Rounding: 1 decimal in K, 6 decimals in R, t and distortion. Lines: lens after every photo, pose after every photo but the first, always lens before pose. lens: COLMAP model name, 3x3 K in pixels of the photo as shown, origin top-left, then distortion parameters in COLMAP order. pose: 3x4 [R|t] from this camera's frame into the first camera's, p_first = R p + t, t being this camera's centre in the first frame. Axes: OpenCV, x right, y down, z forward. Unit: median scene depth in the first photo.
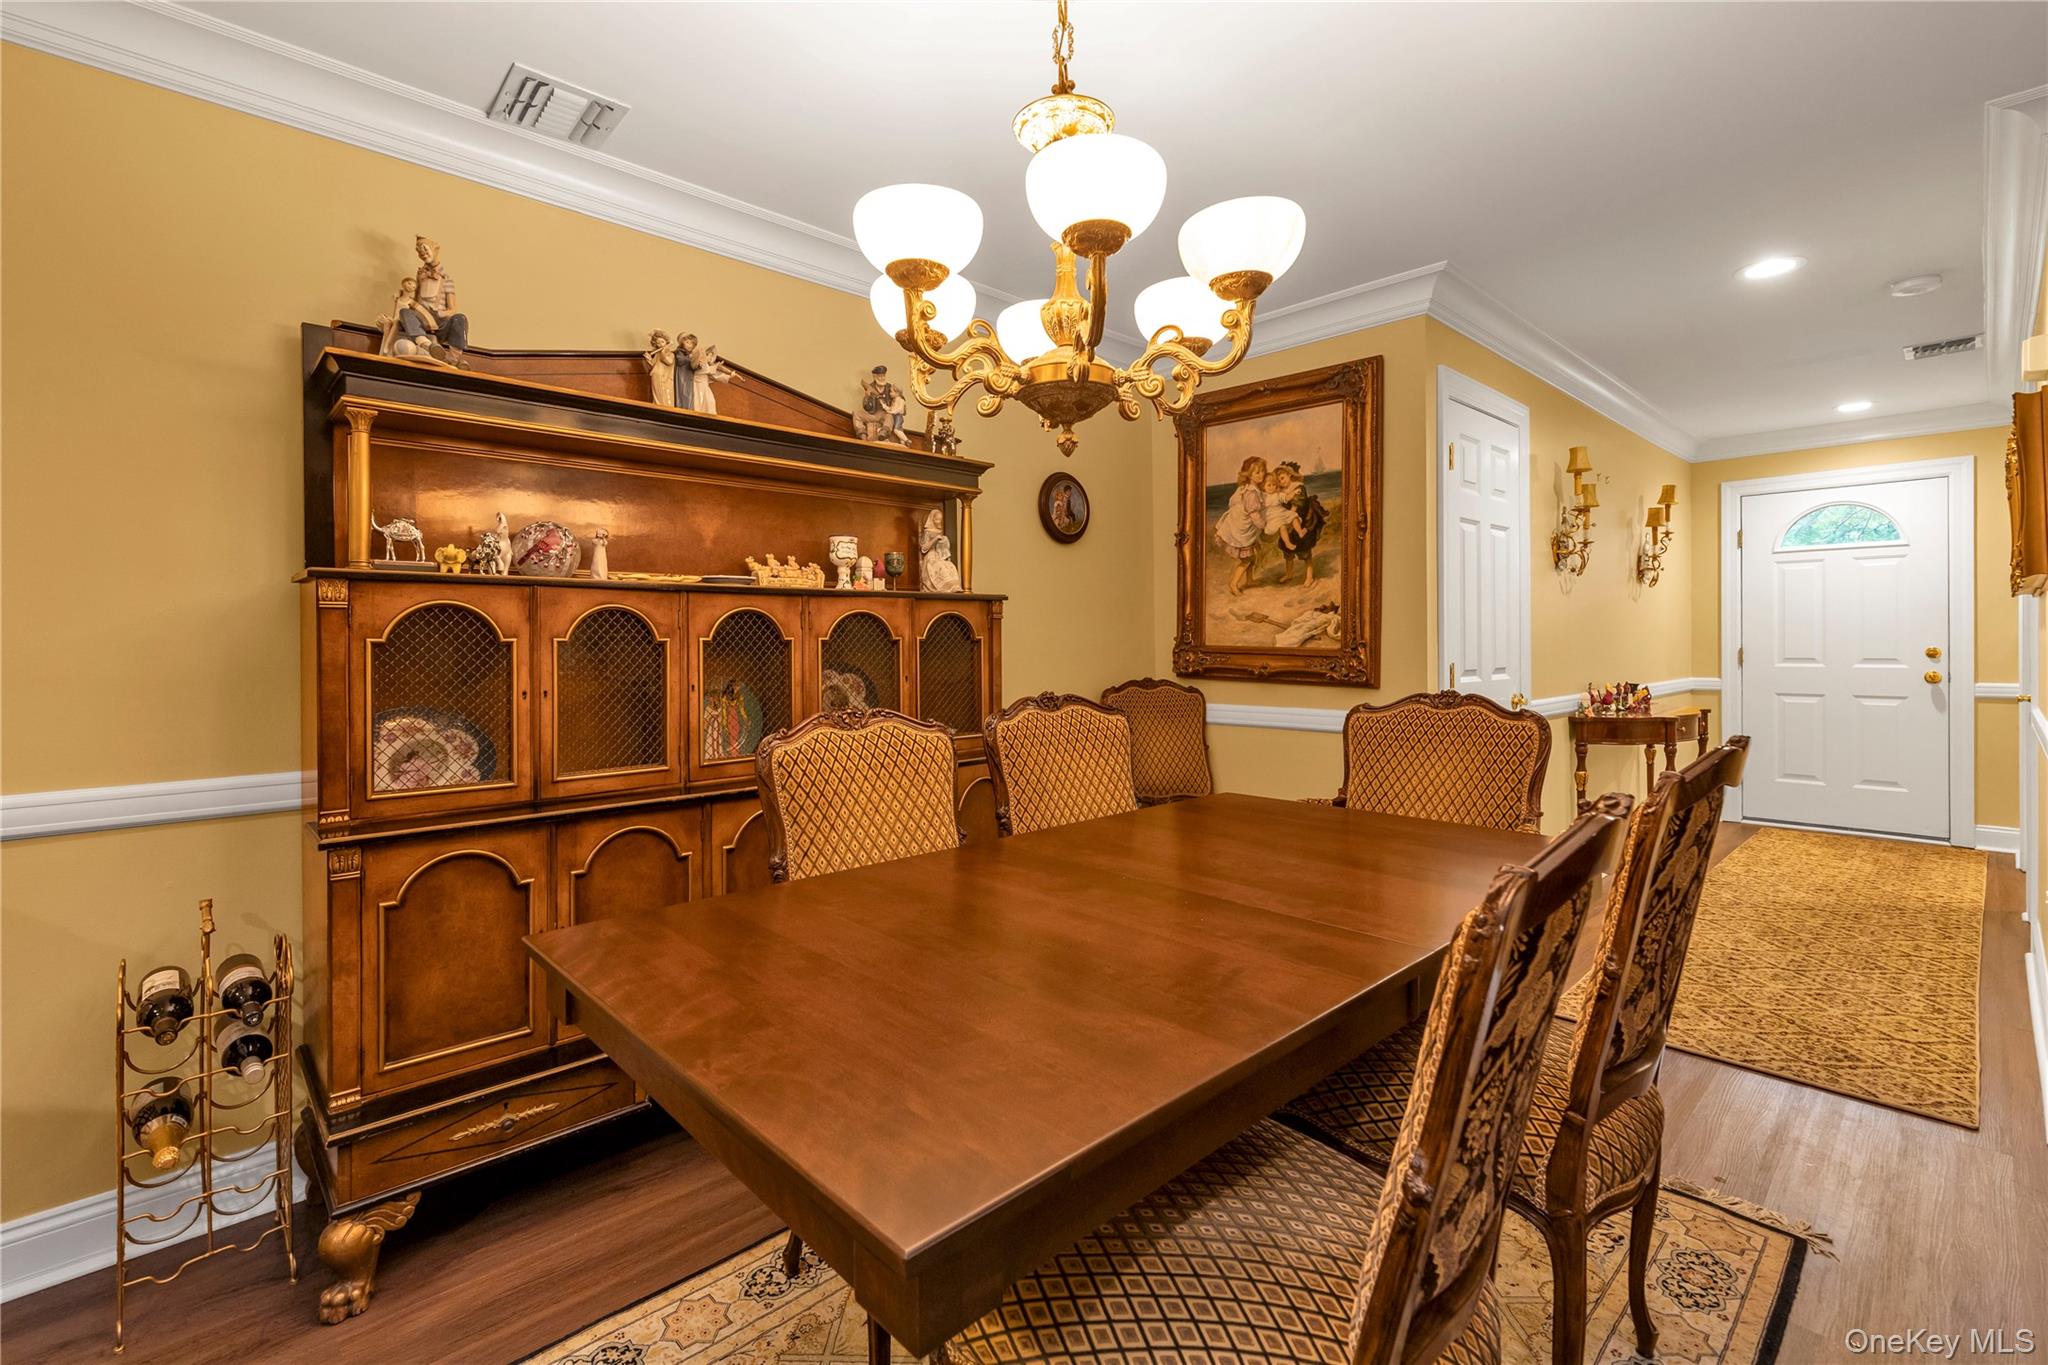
lens RADIAL K [[906.6, 0, 1012.1], [0, 906.6, 641.5], [0, 0, 1]] dist [-0.000629, -0.000123]
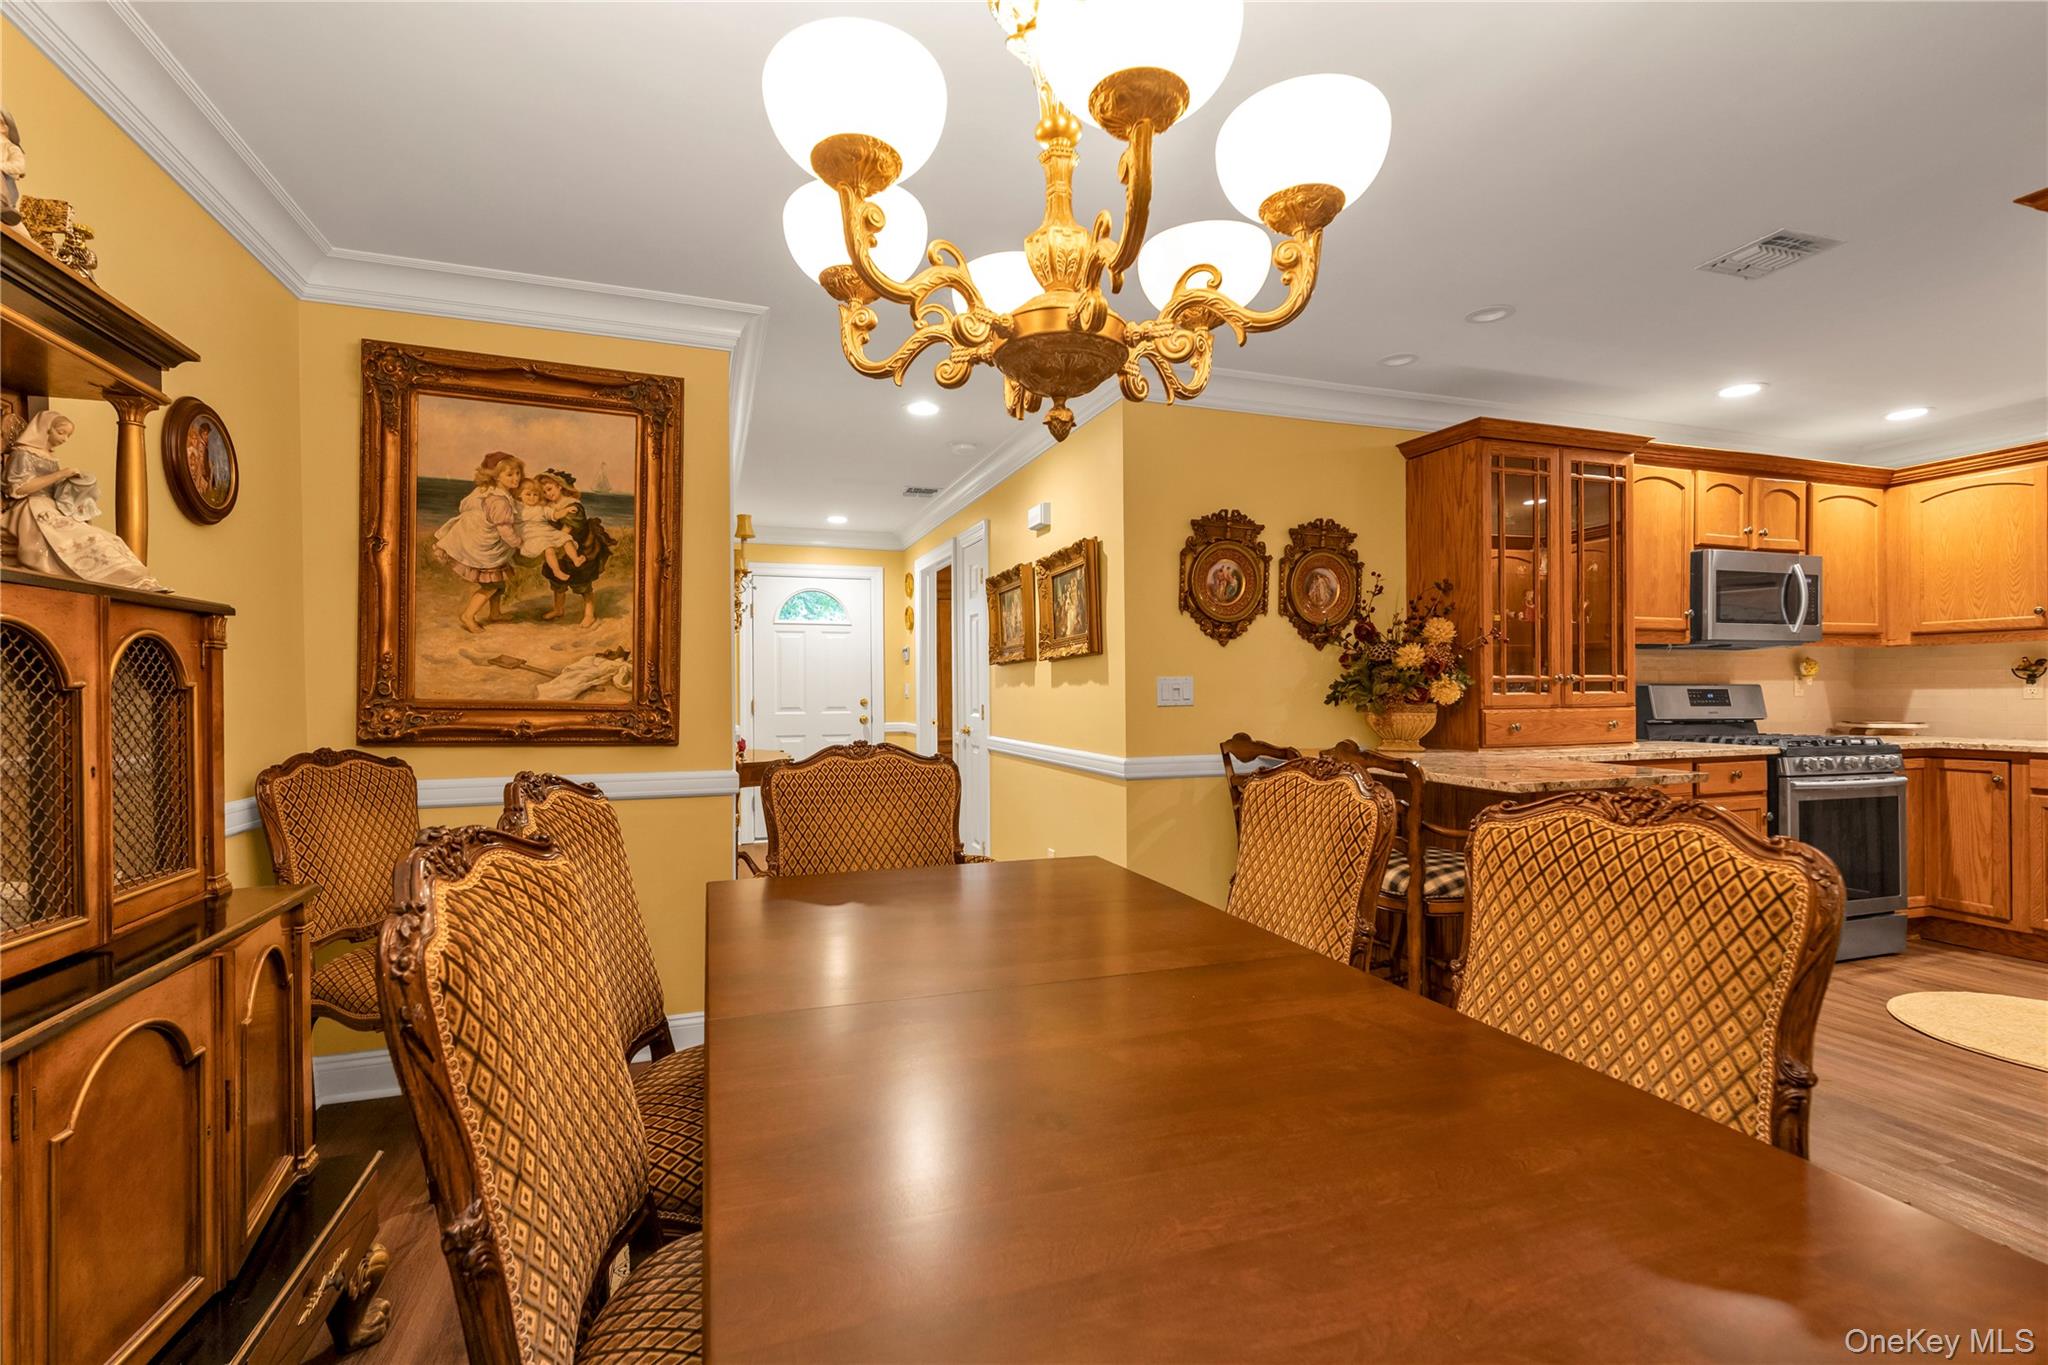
lens RADIAL K [[906.6, 0, 1005.5], [0, 906.6, 691.2], [0, 0, 1]] dist [-0.000629, -0.000123]
pose [[0.411331, 0.004504, 0.911475, -0.263791], [0.000702, 0.999986, -0.005258, 0.002702], [-0.911486, 0.002803, 0.411322, 0.304068]]
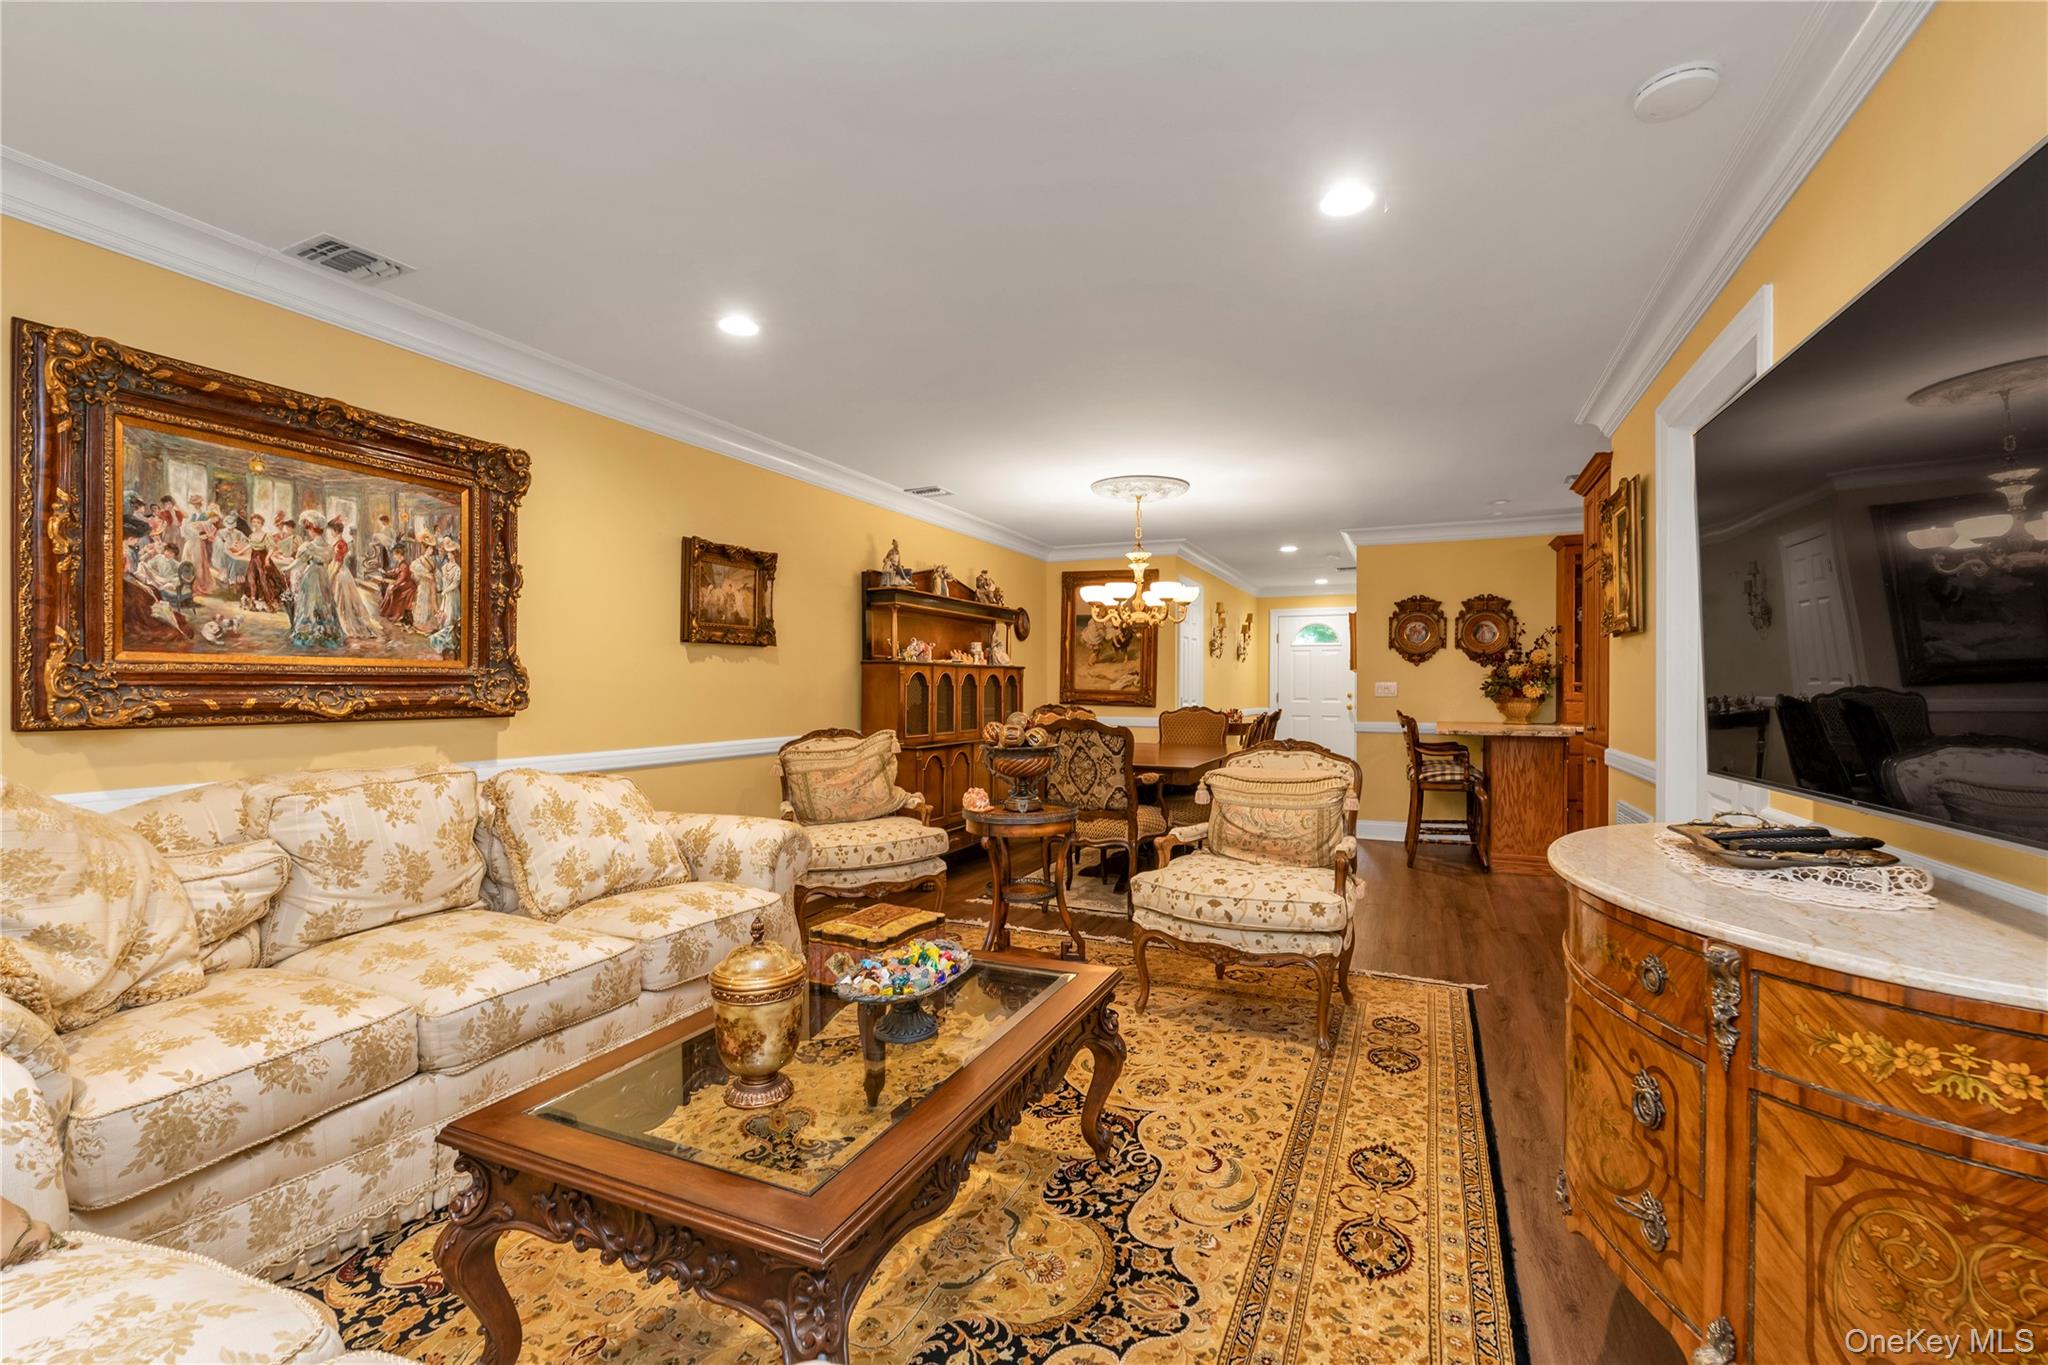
lens RADIAL K [[906.6, 0, 1014.0], [0, 906.6, 679.7], [0, 0, 1]] dist [-0.000629, -0.000123]
pose [[0.922724, 0.012191, 0.385267, -0.801123], [-0.010272, 0.999922, -0.007038, -0.001059], [-0.385323, 0.002536, 0.922778, -0.989987]]
